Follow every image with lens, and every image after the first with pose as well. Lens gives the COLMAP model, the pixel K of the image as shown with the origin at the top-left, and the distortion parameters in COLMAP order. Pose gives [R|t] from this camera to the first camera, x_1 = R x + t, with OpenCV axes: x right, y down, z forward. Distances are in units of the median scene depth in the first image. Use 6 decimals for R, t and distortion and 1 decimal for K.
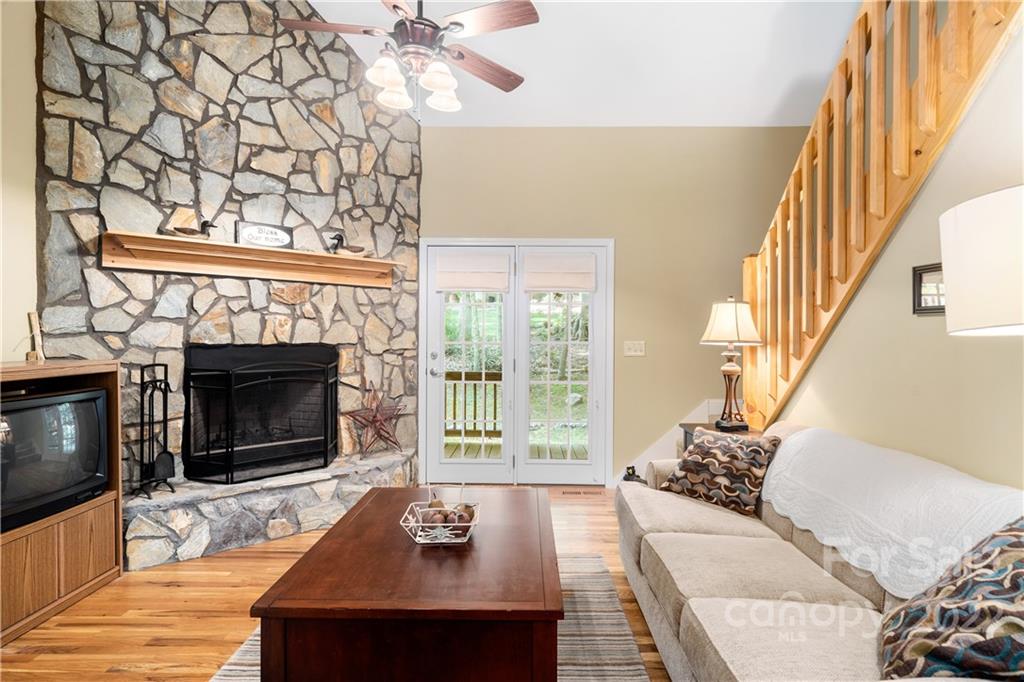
lens RADIAL K [[567.6, 0, 514.6], [0, 567.6, 341.6], [0, 0, 1]] dist [0.008867, -0.000671]
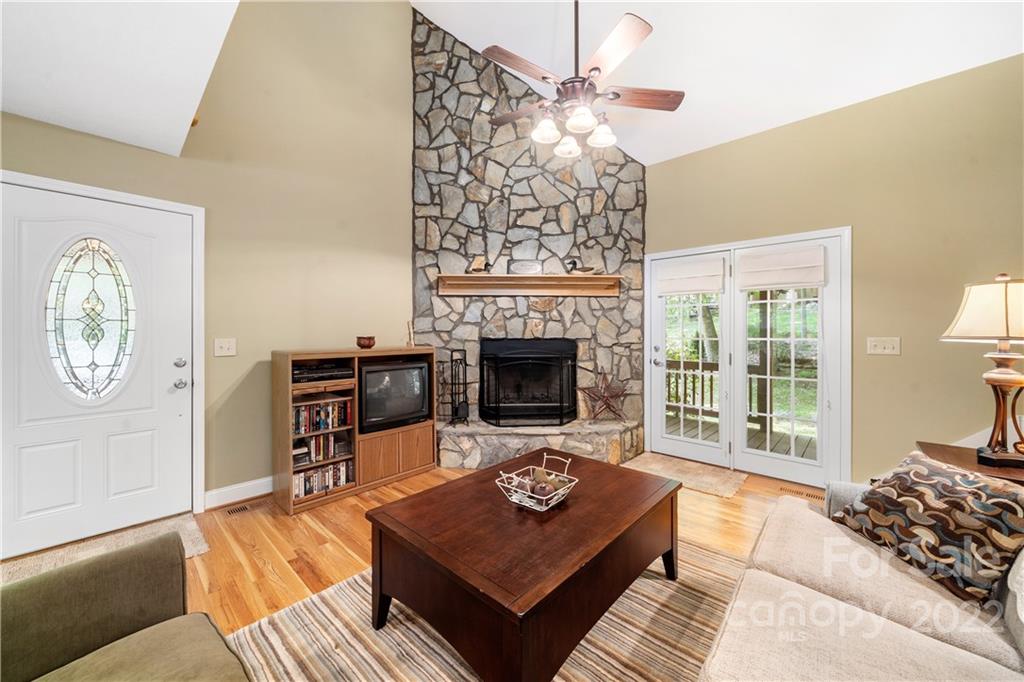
lens RADIAL K [[380.0, 0, 511.6], [0, 380.0, 332.9], [0, 0, 1]] dist [-0.000950, -0.000005]
pose [[0.744798, -0.003774, -0.667279, 0.229746], [-0.004038, 0.999940, -0.010164, 0.000509], [0.667278, 0.010265, 0.744738, 0.232604]]
